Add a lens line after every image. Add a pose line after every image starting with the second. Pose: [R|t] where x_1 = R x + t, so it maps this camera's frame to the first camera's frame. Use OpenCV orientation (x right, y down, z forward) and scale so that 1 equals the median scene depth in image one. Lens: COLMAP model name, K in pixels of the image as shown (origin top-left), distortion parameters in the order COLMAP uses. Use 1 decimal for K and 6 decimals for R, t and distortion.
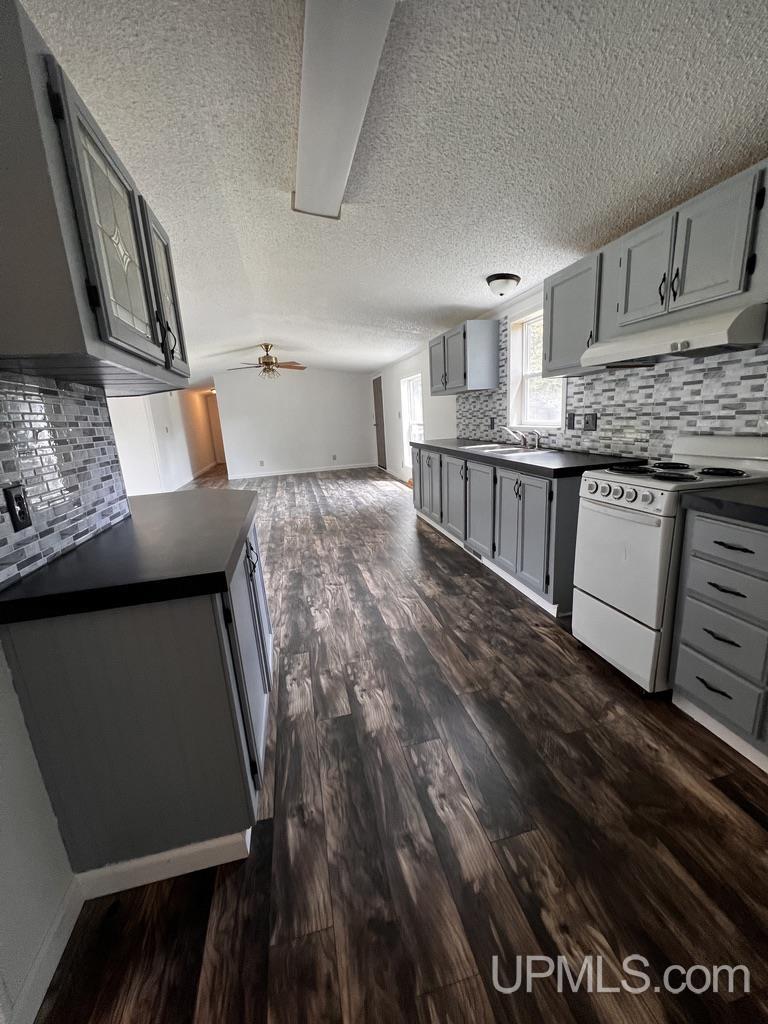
lens RADIAL K [[409.8, 0, 386.5], [0, 409.8, 509.7], [0, 0, 1]] dist [-0.004417, 0.000431]
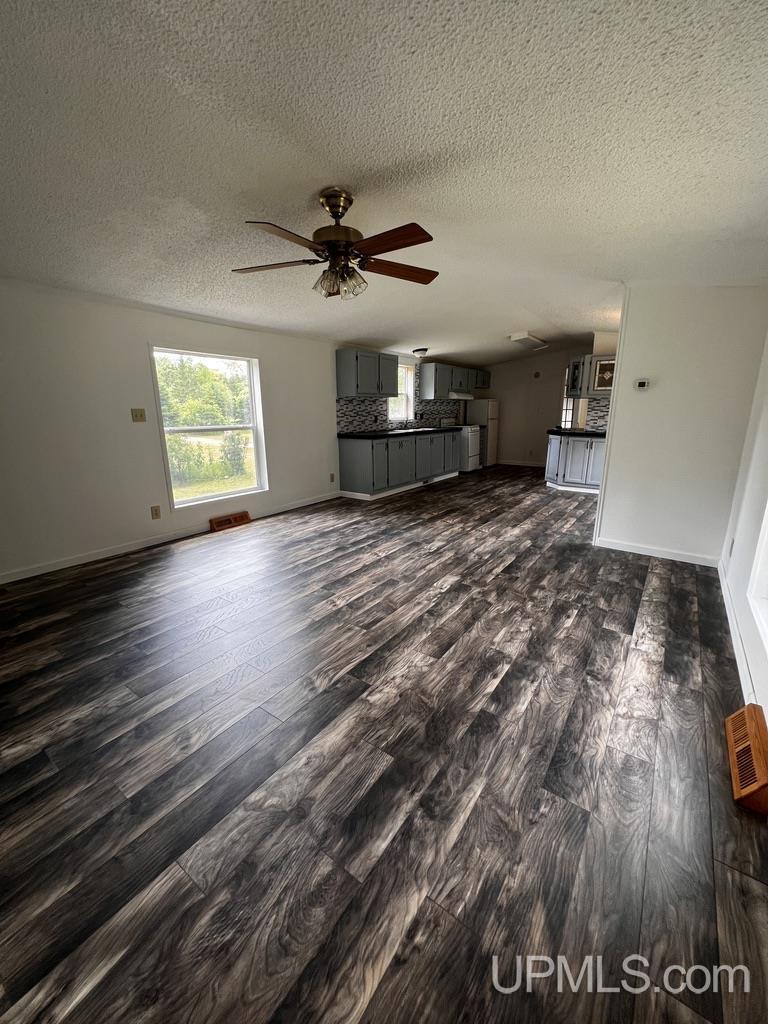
lens RADIAL K [[413.2, 0, 386.5], [0, 413.2, 507.1], [0, 0, 1]] dist [-0.001996, 0.000434]
pose [[-0.661925, -0.114199, 0.740819, -1.362930], [0.212841, 0.919010, 0.331842, -0.580887], [-0.718716, 0.377332, -0.584010, 2.810079]]
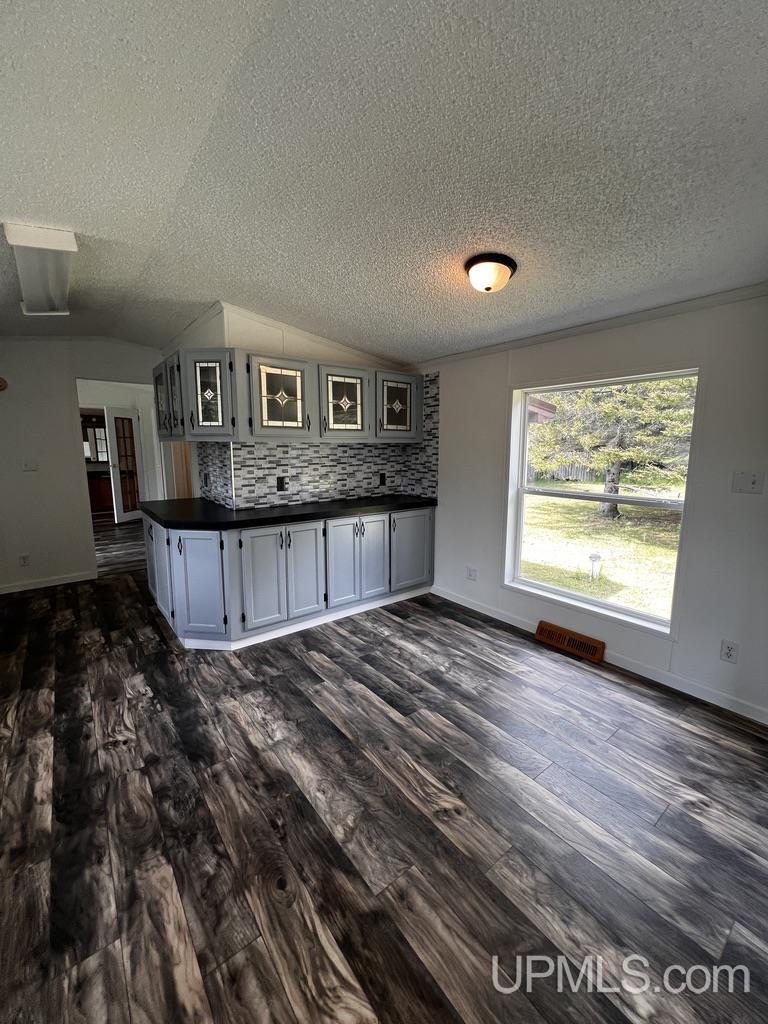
lens RADIAL K [[409.8, 0, 386.5], [0, 409.8, 509.7], [0, 0, 1]] dist [-0.004417, 0.000431]
pose [[-0.903909, 0.124531, -0.409196, -0.299538], [-0.043691, 0.924792, 0.377955, -0.409837], [0.425488, 0.359515, -0.830487, 1.640050]]
